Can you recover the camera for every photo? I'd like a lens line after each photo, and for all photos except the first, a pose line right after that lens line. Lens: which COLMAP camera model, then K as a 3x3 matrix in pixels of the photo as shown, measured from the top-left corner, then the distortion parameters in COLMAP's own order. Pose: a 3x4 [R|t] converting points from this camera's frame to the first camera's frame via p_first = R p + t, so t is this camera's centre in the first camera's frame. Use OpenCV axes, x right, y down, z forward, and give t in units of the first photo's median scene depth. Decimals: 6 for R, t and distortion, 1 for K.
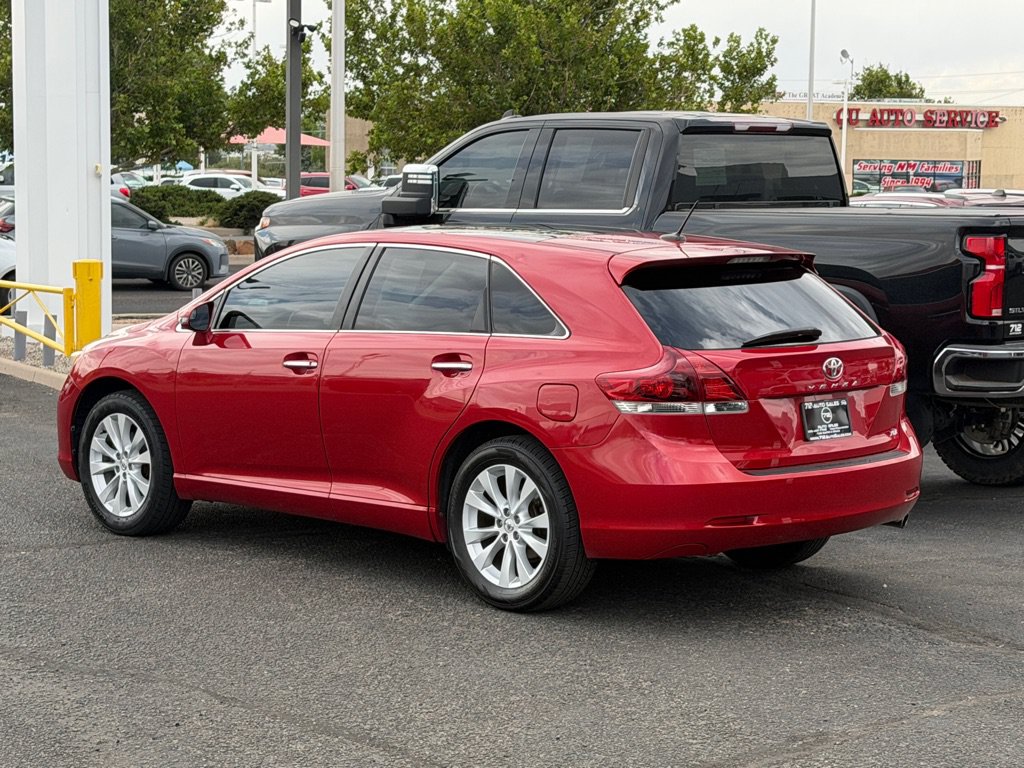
lens RADIAL K [[2321.7, 0, 513.9], [0, 2321.7, 379.8], [0, 0, 1]] dist [0.150392, 0.000000]
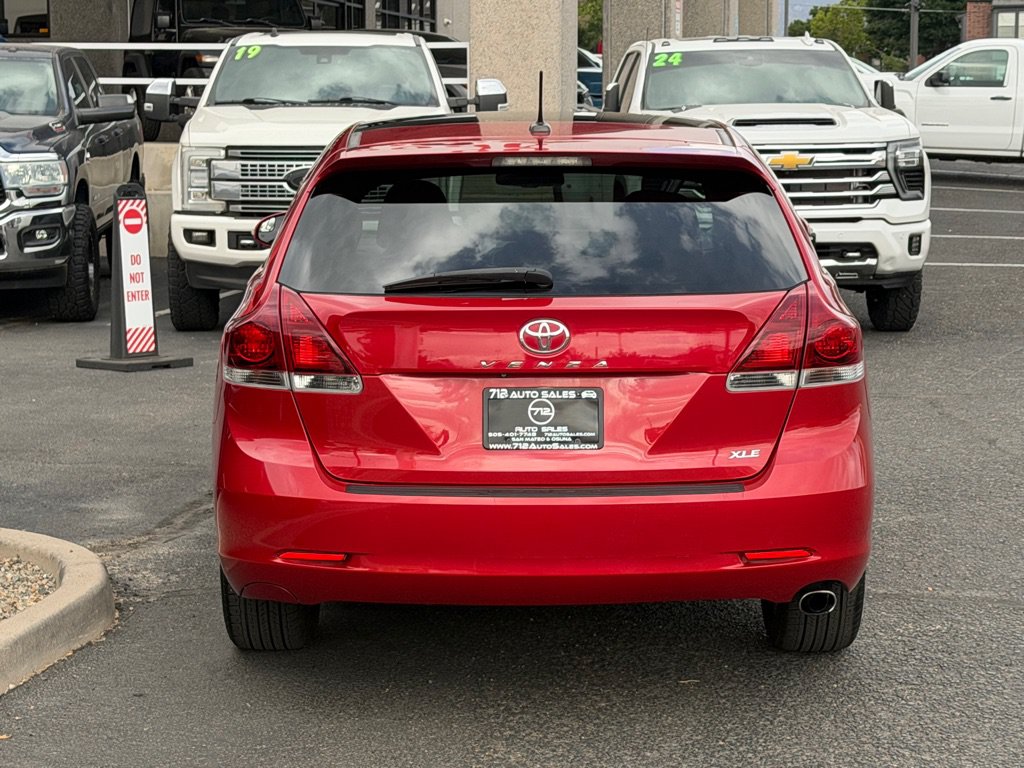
lens RADIAL K [[2321.7, 0, 516.6], [0, 2321.7, 406.1], [0, 0, 1]] dist [0.150392, 0.000000]
pose [[0.713682, 0.089149, -0.694774, 0.496455], [-0.058795, 0.995992, 0.067404, -0.024624], [0.697998, -0.007256, 0.716063, 0.485234]]
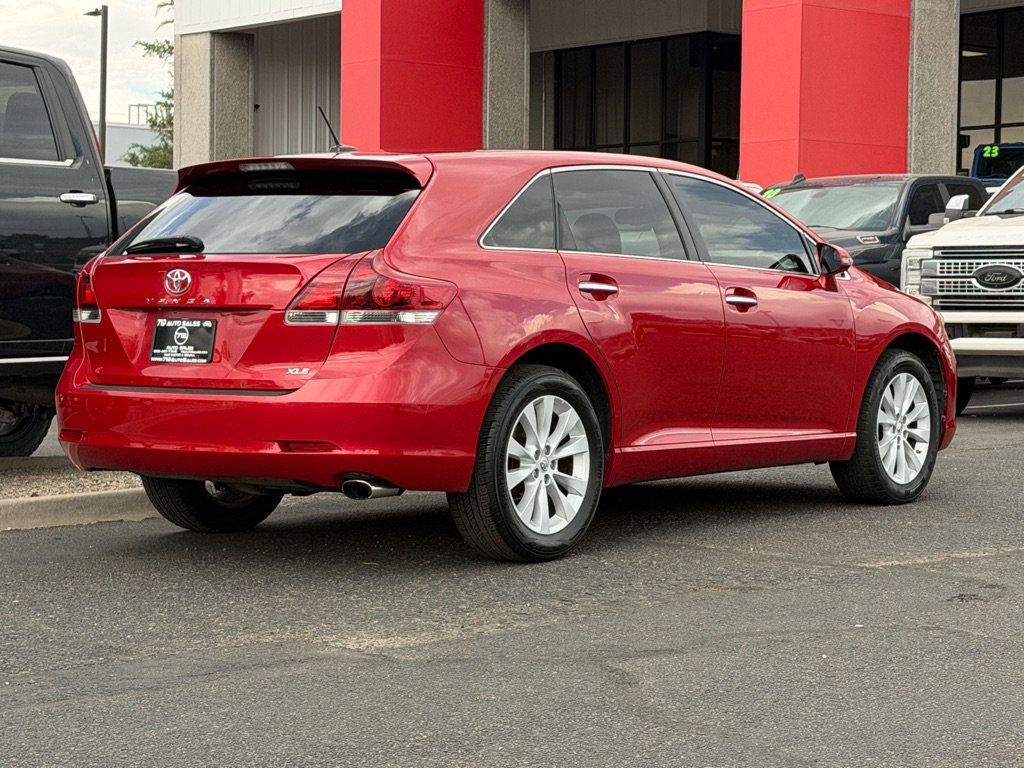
lens RADIAL K [[2321.7, 0, 531.2], [0, 2321.7, 388.7], [0, 0, 1]] dist [0.150392, 0.000000]
pose [[0.140674, 0.040859, -0.989212, 0.901424], [-0.089180, 0.995609, 0.028441, -0.001402], [0.986031, 0.084217, 0.143700, 0.887990]]
